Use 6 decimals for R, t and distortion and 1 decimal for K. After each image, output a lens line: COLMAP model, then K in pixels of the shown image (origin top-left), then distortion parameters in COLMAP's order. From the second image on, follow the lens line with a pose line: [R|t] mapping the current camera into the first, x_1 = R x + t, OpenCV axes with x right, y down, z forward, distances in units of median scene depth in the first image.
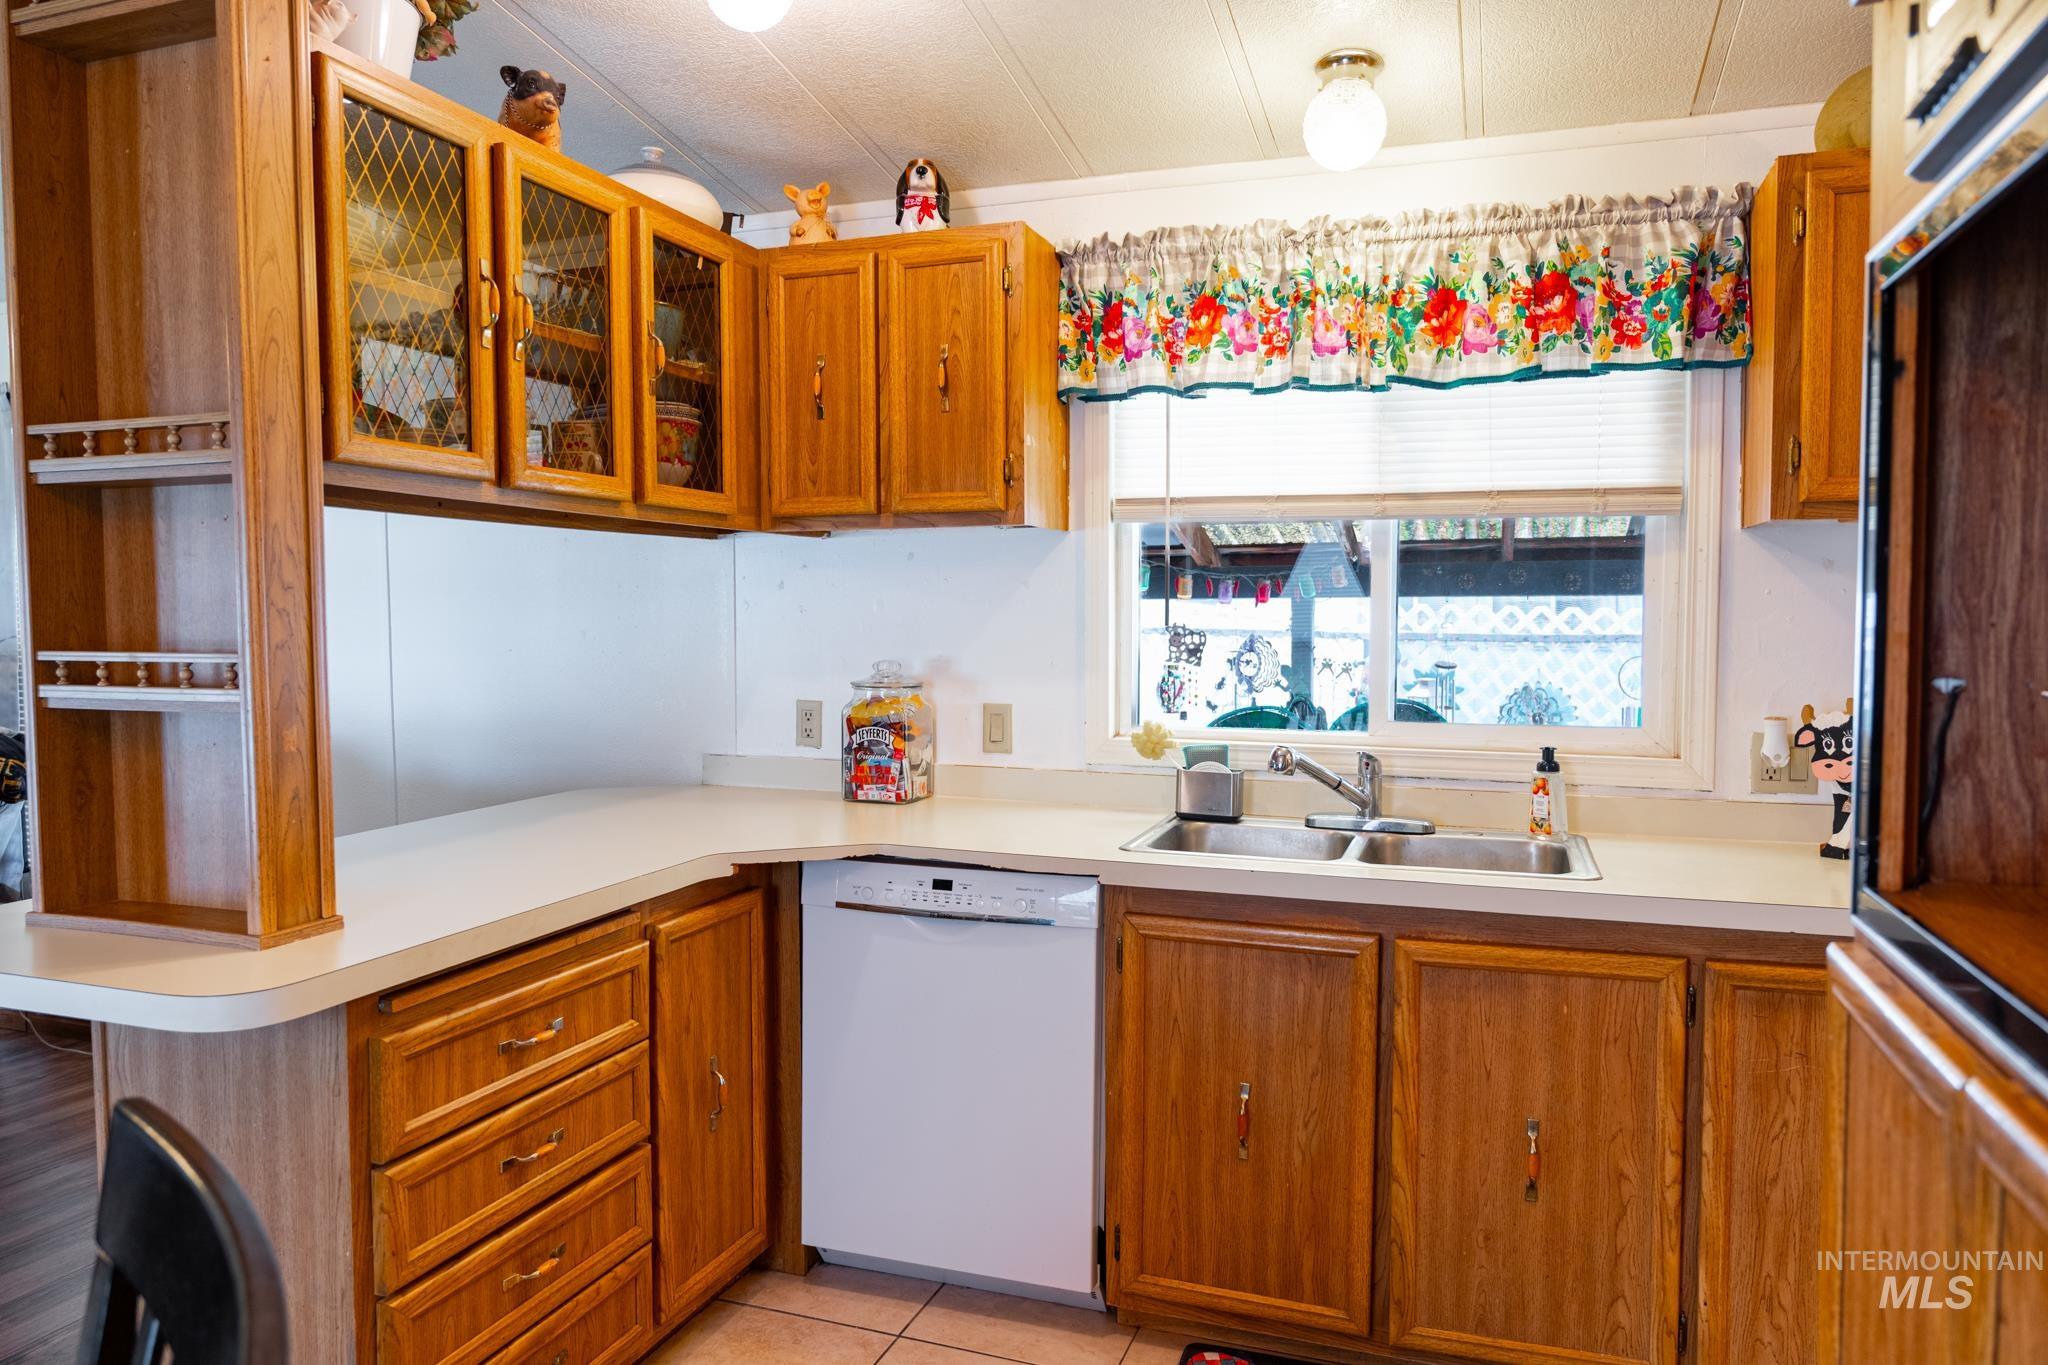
lens RADIAL K [[1375.7, 0, 1020.8], [0, 1375.7, 685.0], [0, 0, 1]] dist [-0.010445, 0.002659]
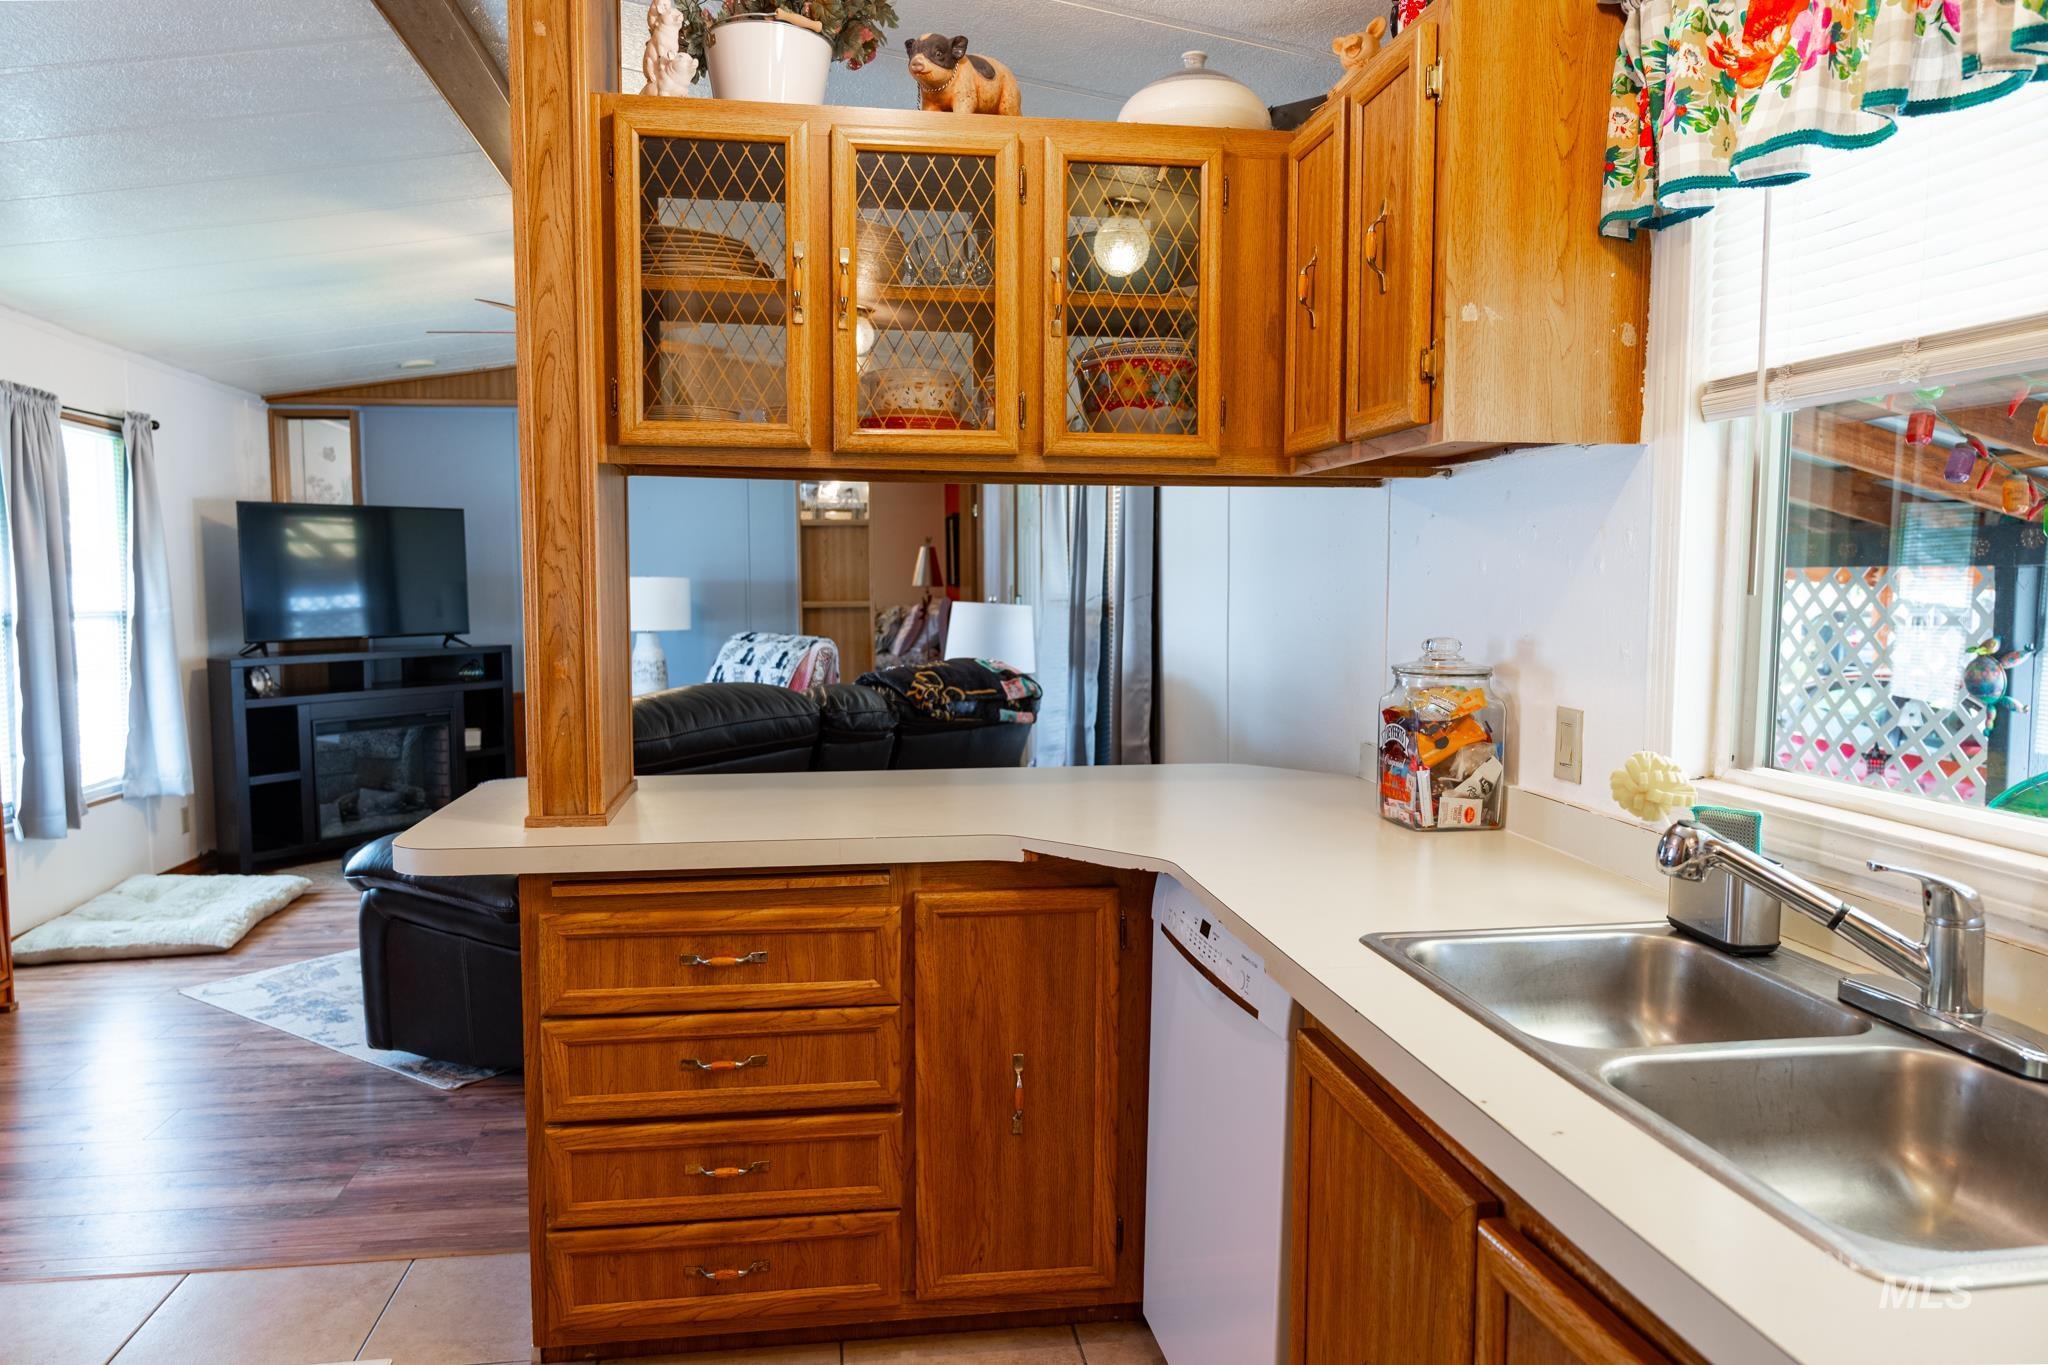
lens RADIAL K [[1375.7, 0, 1021.5], [0, 1375.7, 686.4], [0, 0, 1]] dist [-0.010445, 0.002659]
pose [[0.464353, 0.070703, -0.882823, 0.563625], [-0.051390, 0.997280, 0.052839, -0.023962], [0.884158, 0.020832, 0.466724, 0.557286]]
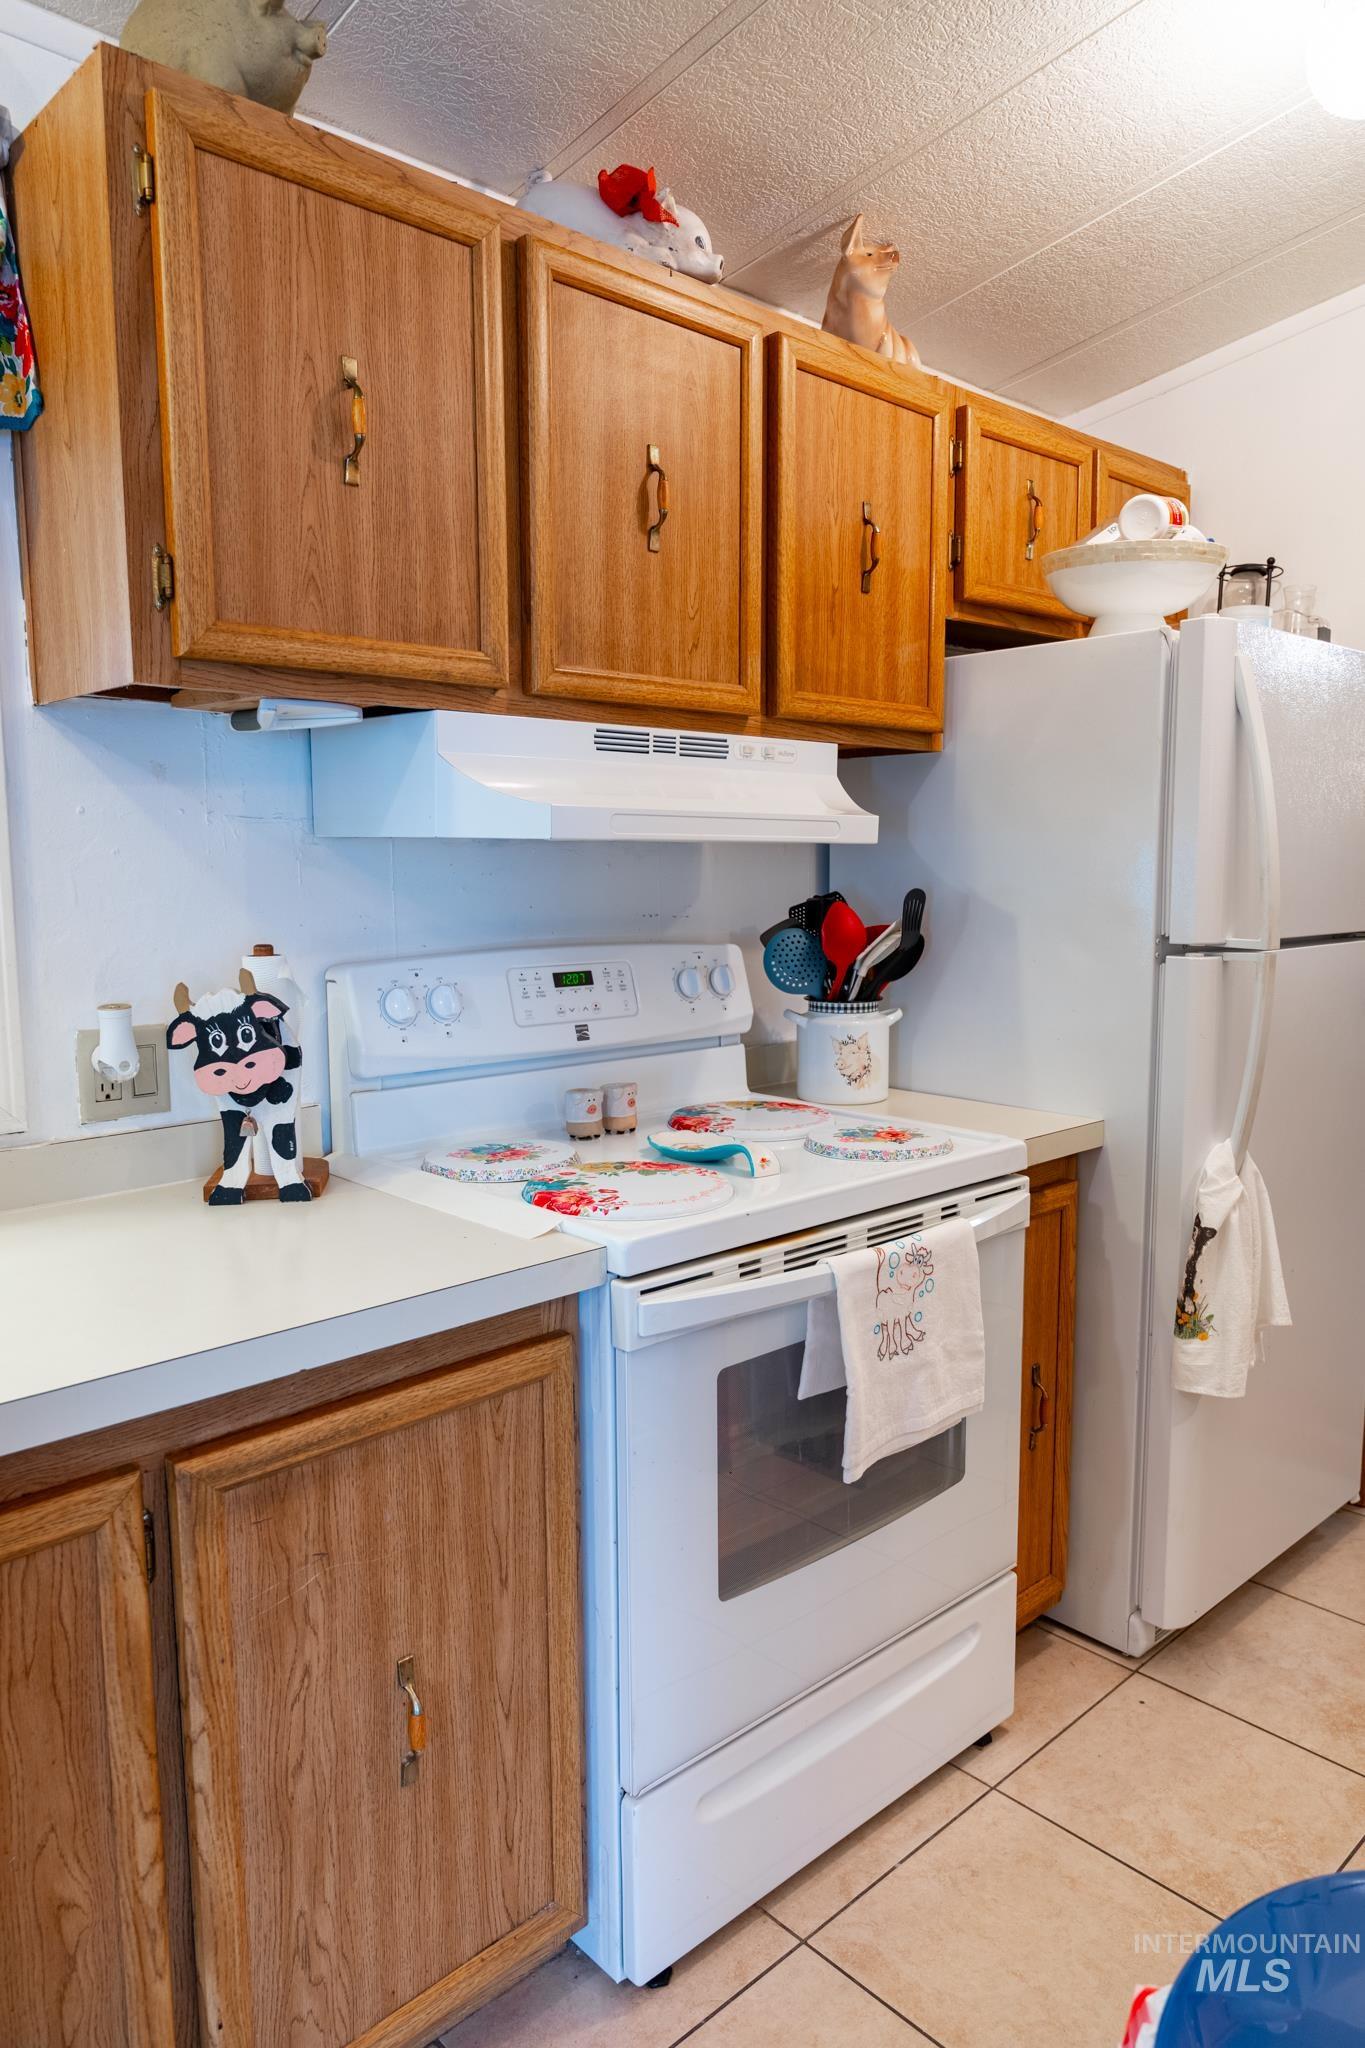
lens RADIAL K [[1375.7, 0, 701.3], [0, 1375.7, 1017.6], [0, 0, 1]] dist [-0.010445, 0.002659]
pose [[0.443513, -0.103260, 0.890300, 0.100455], [0.052540, 0.994628, 0.089187, -0.013938], [-0.894727, 0.007221, 0.446556, 0.475530]]
